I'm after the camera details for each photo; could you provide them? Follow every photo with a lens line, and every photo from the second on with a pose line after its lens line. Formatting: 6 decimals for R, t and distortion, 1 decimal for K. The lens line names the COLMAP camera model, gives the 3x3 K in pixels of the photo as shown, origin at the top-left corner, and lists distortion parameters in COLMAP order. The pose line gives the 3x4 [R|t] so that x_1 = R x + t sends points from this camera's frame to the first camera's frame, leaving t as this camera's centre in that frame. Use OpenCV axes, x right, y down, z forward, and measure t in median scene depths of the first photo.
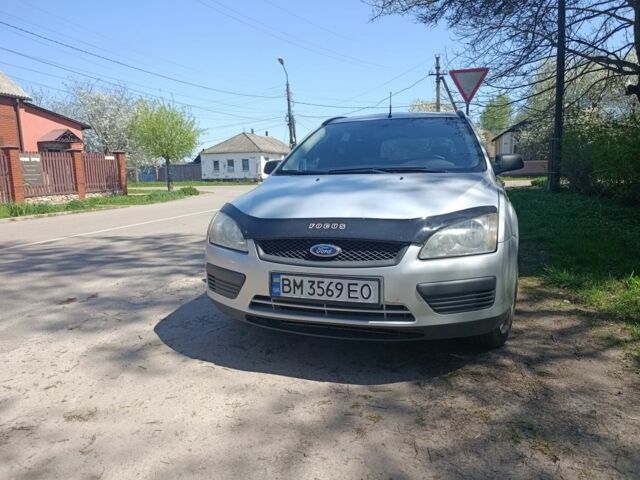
lens RADIAL K [[435.9, 0, 321.1], [0, 435.9, 237.7], [0, 0, 1]] dist [-0.003653, -0.003930]
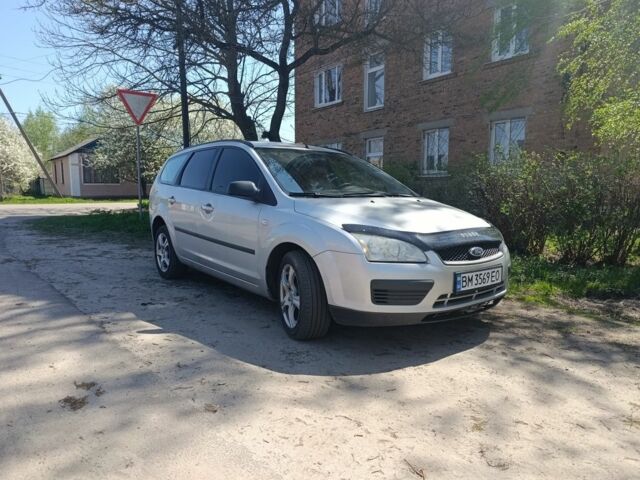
lens RADIAL K [[435.9, 0, 321.5], [0, 435.9, 241.4], [0, 0, 1]] dist [-0.003653, -0.003930]
pose [[0.573344, -0.069674, 0.816347, -1.383199], [0.104695, 0.994440, 0.011344, -0.071017], [-0.812598, 0.078963, 0.577451, 0.572348]]
